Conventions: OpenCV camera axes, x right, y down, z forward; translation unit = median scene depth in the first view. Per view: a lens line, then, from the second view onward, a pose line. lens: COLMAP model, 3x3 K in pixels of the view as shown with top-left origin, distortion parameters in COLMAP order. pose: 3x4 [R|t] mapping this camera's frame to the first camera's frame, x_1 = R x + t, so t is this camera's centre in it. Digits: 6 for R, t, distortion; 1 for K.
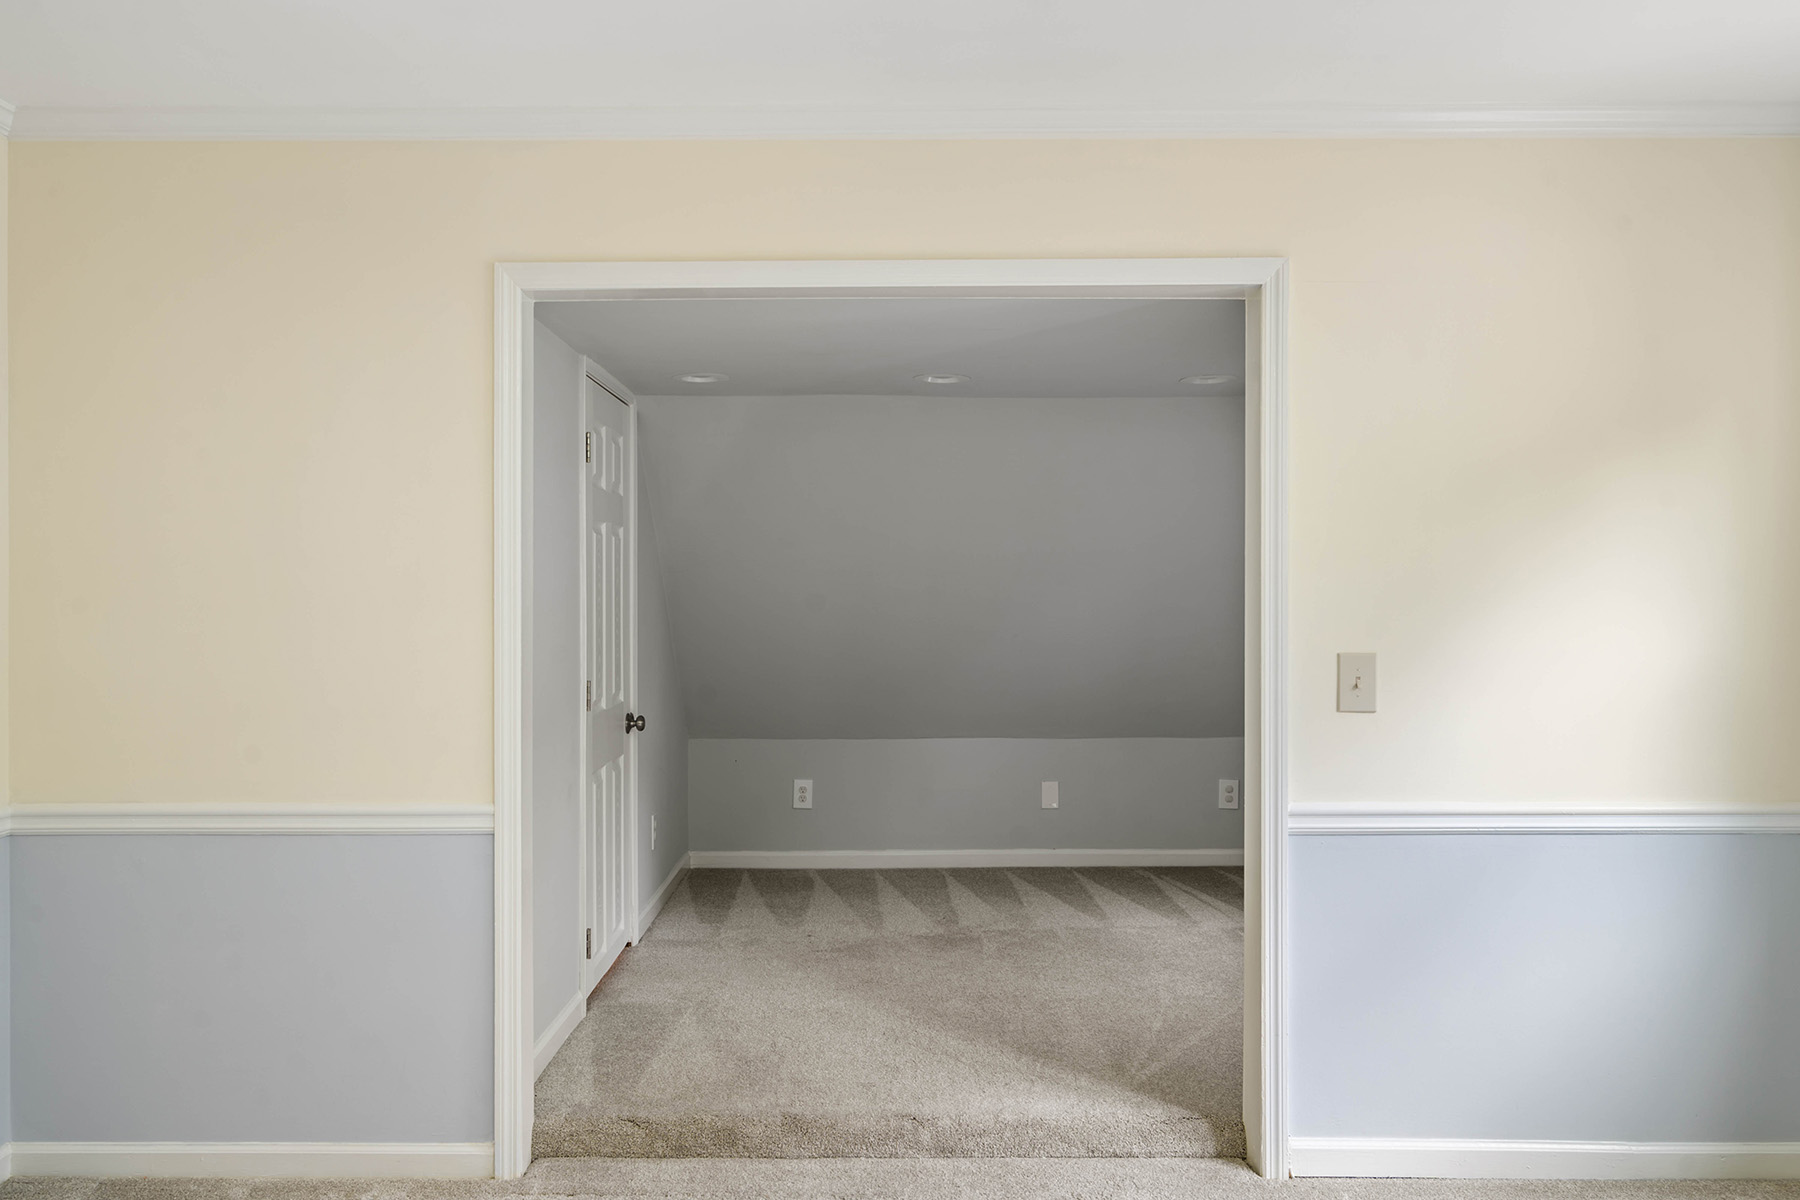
lens RADIAL K [[1358.8, 0, 905.1], [0, 1358.8, 582.0], [0, 0, 1]] dist [0.007587, -0.001232]
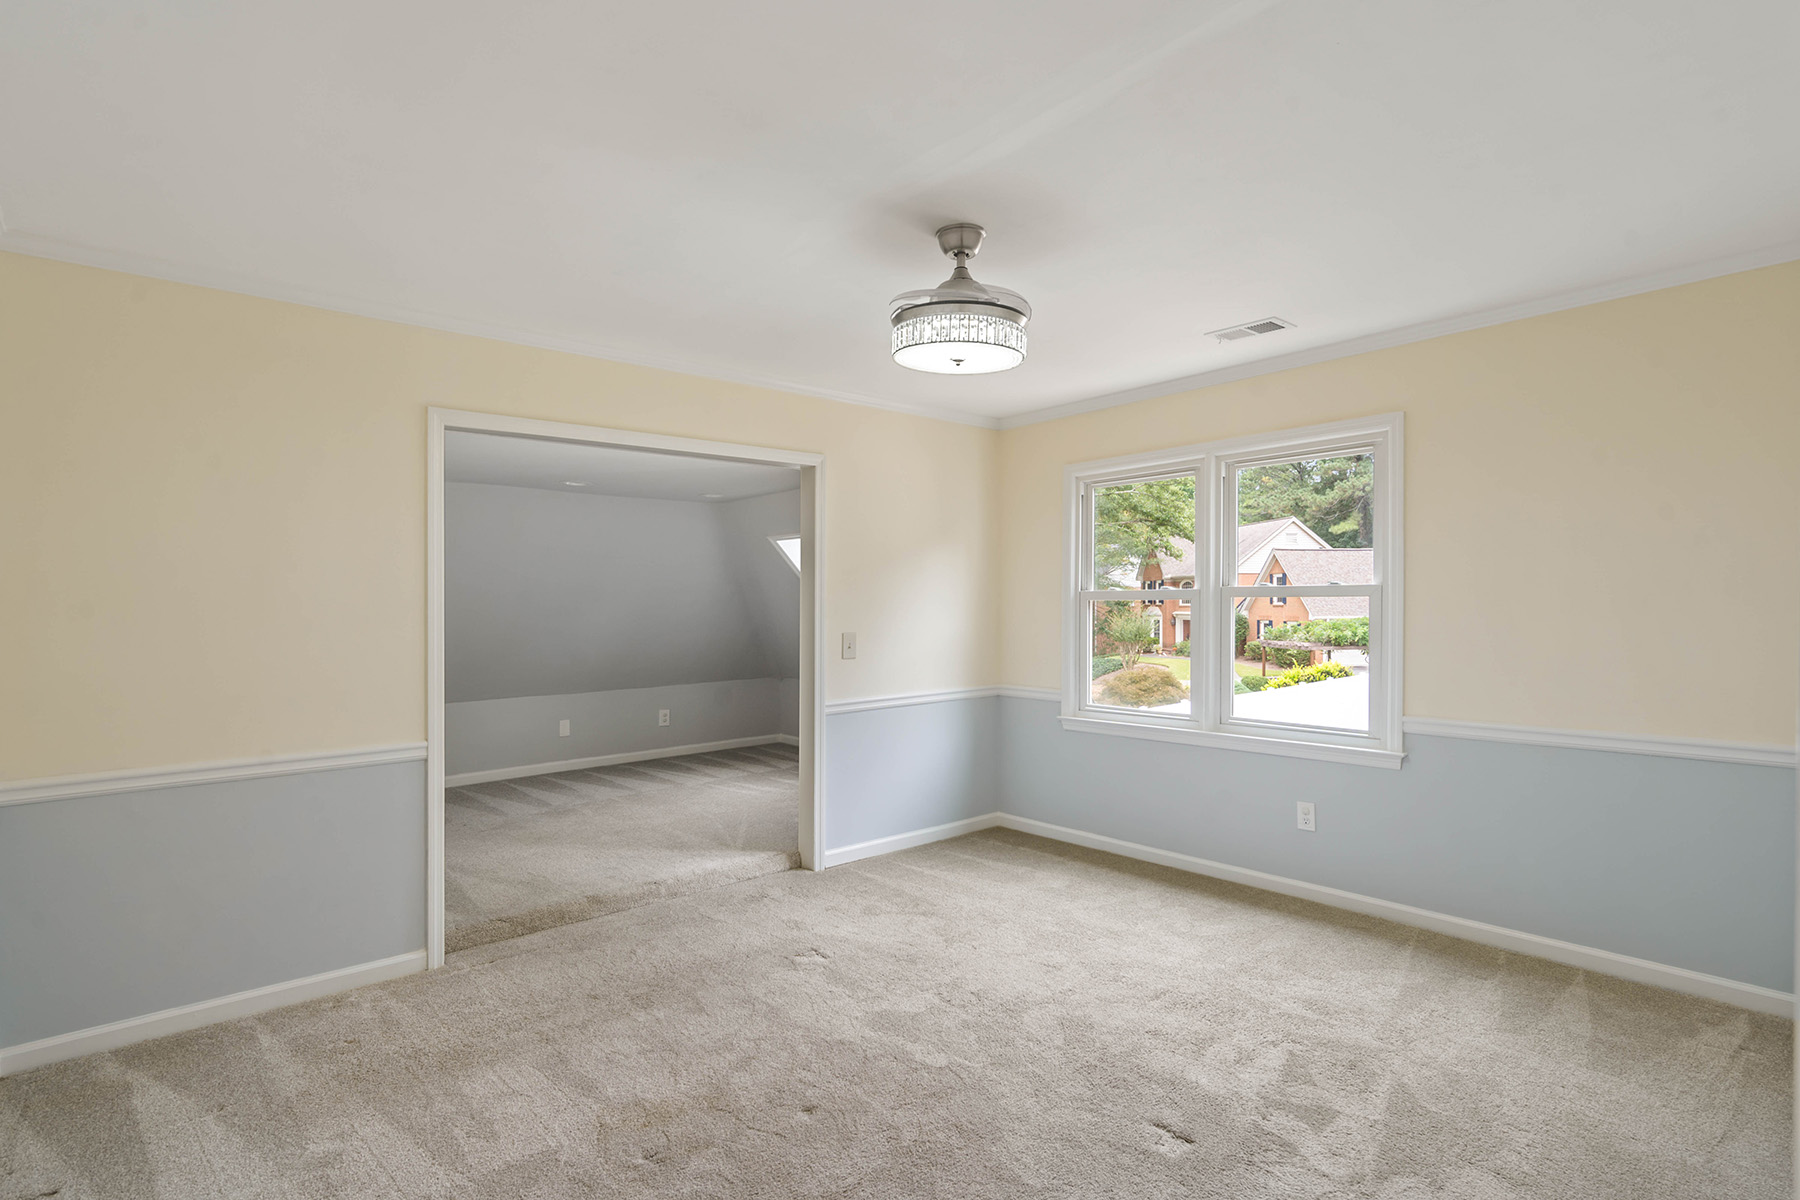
lens RADIAL K [[887.5, 0, 897.9], [0, 887.5, 608.9], [0, 0, 1]] dist [0.003580, 0.000494]
pose [[0.753201, -0.010265, 0.657710, -0.555812], [0.000489, 0.999887, 0.015045, -0.009299], [-0.657790, -0.011010, 0.753121, -0.160844]]
